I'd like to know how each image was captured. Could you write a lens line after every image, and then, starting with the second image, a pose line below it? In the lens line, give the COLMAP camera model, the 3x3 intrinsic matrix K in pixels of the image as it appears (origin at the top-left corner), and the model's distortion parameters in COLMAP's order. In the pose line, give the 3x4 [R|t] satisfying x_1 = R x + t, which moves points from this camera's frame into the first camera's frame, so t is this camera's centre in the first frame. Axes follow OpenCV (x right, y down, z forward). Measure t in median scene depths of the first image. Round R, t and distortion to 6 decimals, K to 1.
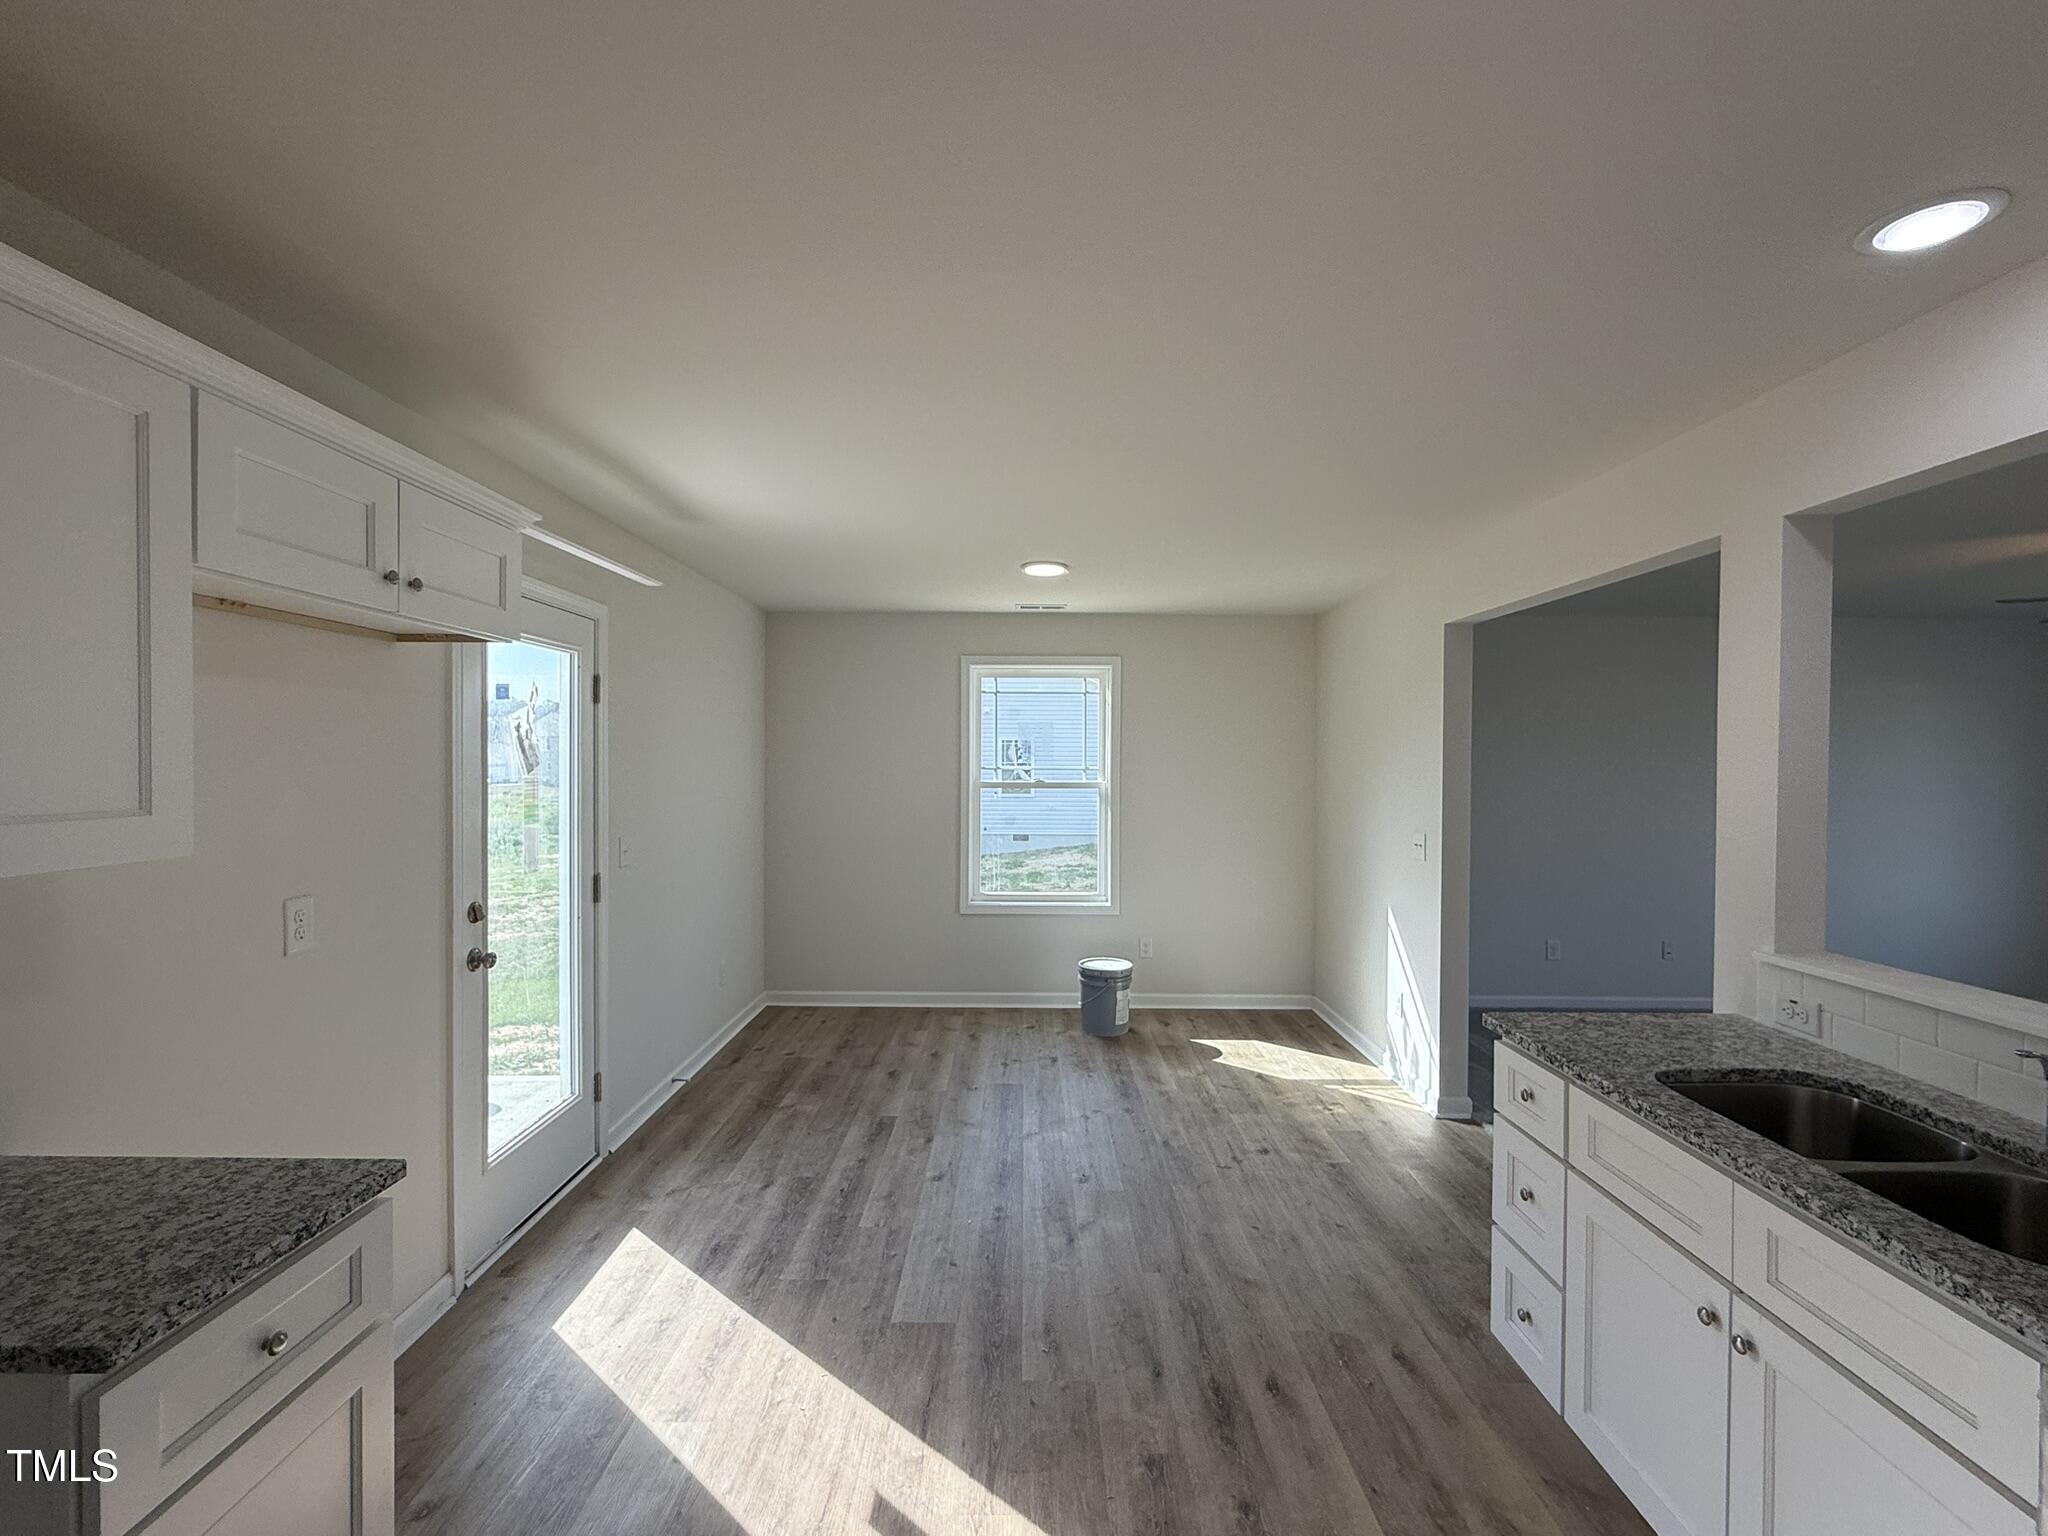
lens RADIAL K [[895.8, 0, 1022.8], [0, 895.8, 766.5], [0, 0, 1]] dist [0.001291, 0.000154]
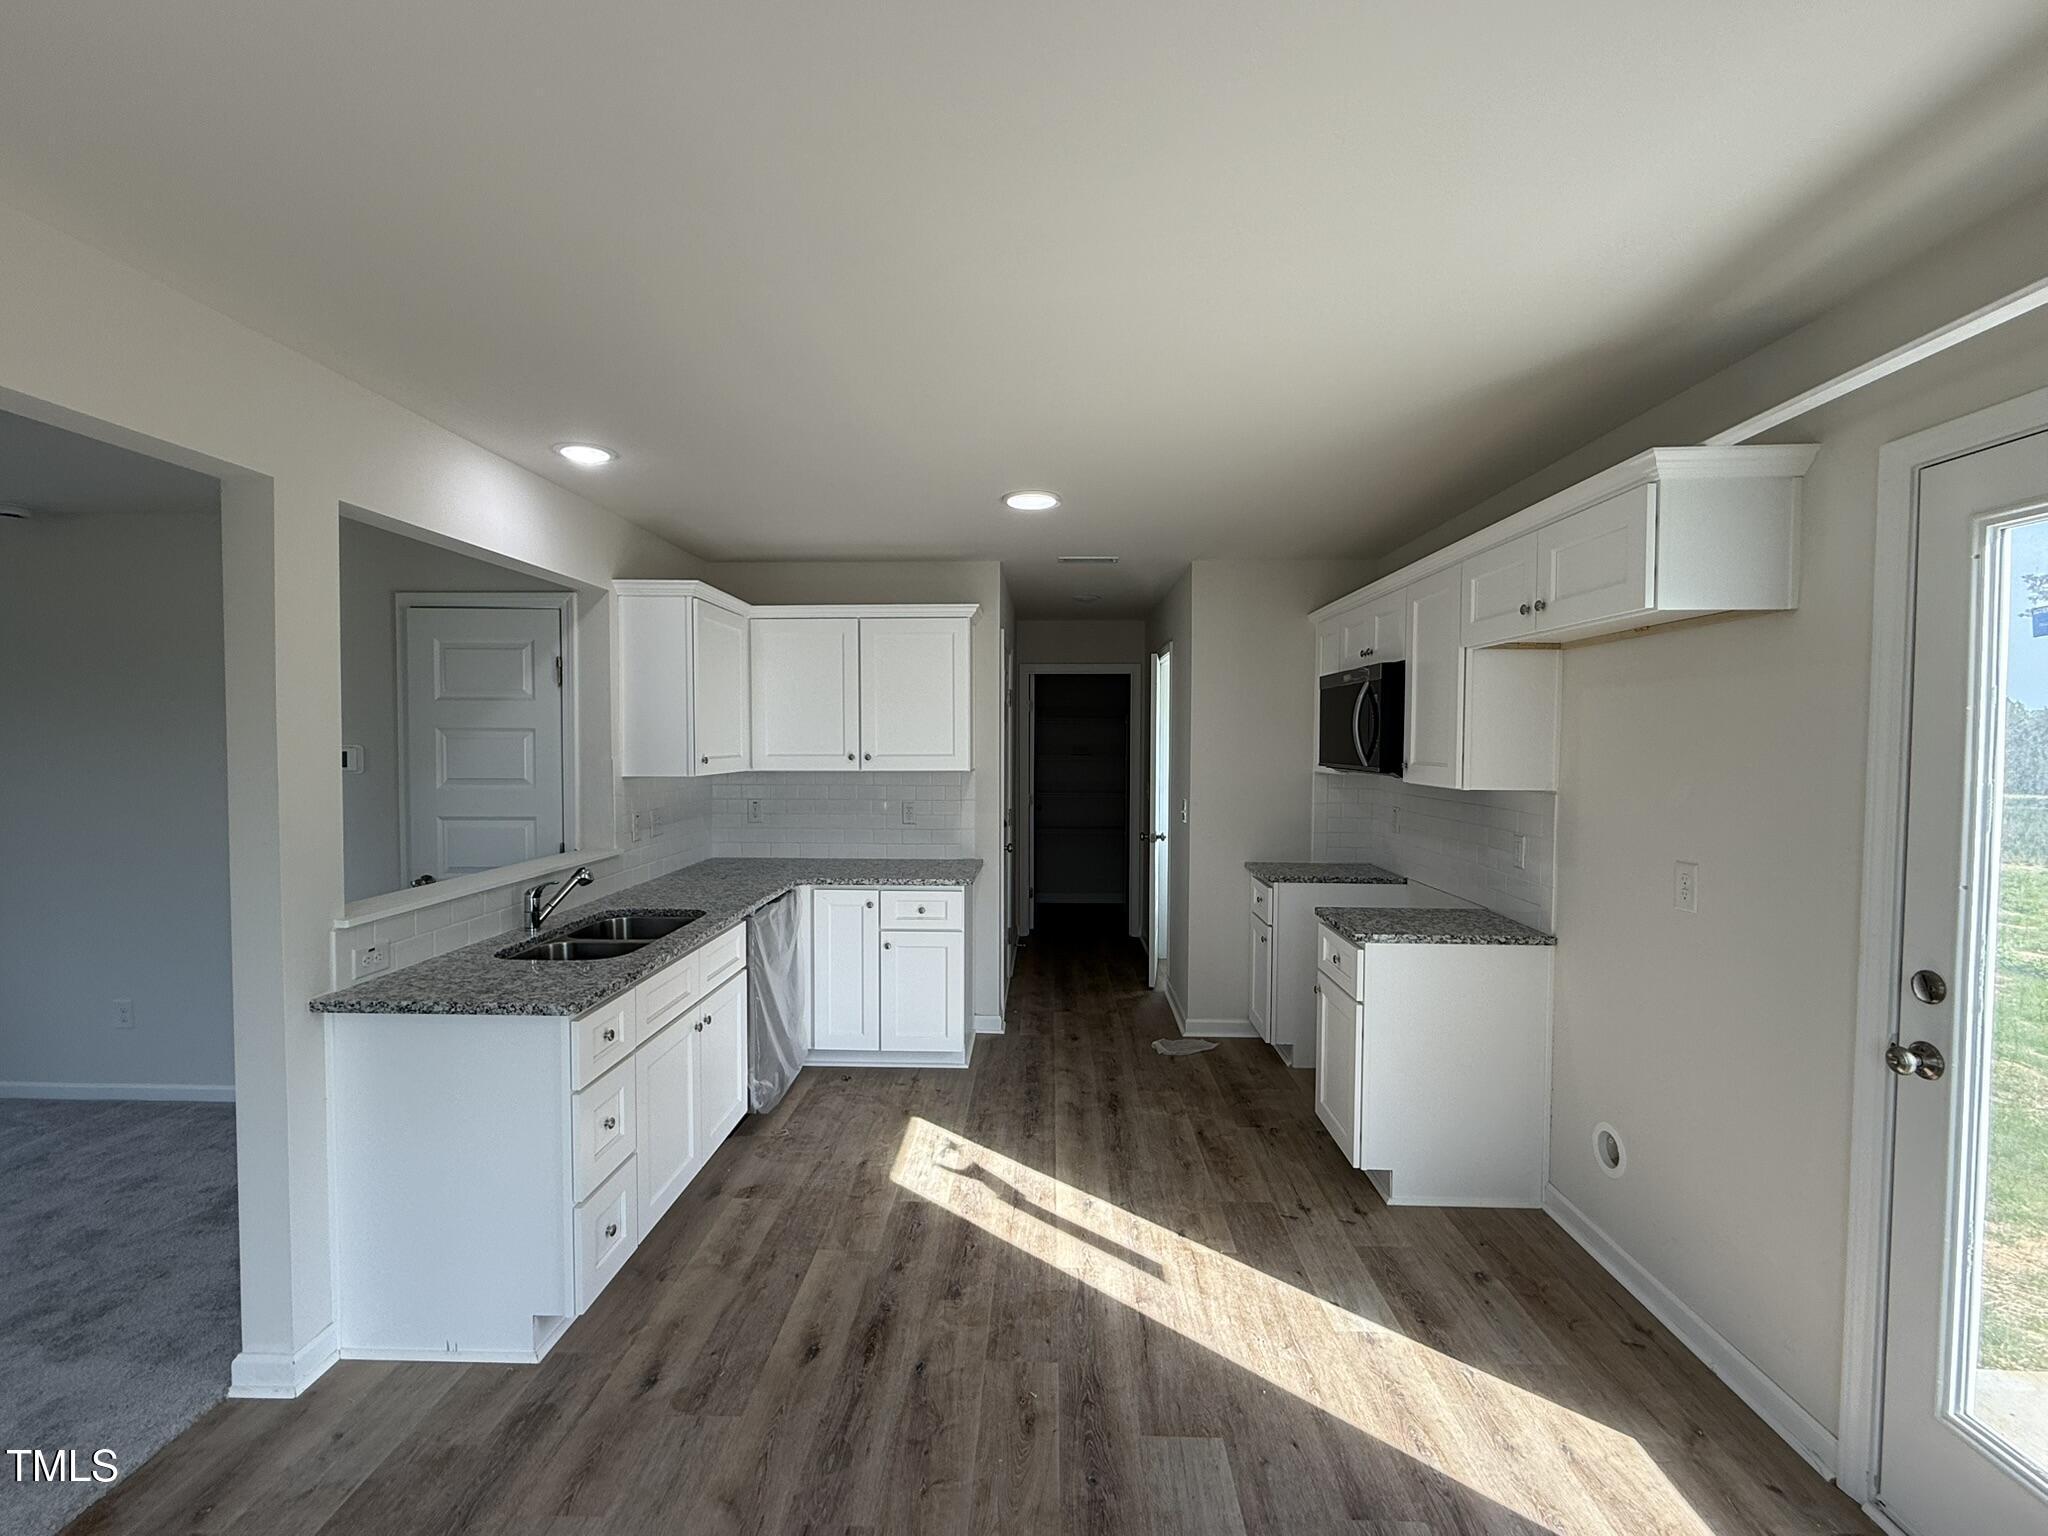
lens RADIAL K [[895.8, 0, 1036.1], [0, 895.8, 778.9], [0, 0, 1]] dist [0.001291, 0.000154]
pose [[-0.999873, -0.008013, 0.013749, 0.015789], [-0.007308, 0.998695, 0.050548, -0.012626], [-0.014136, 0.050441, -0.998627, 1.977274]]
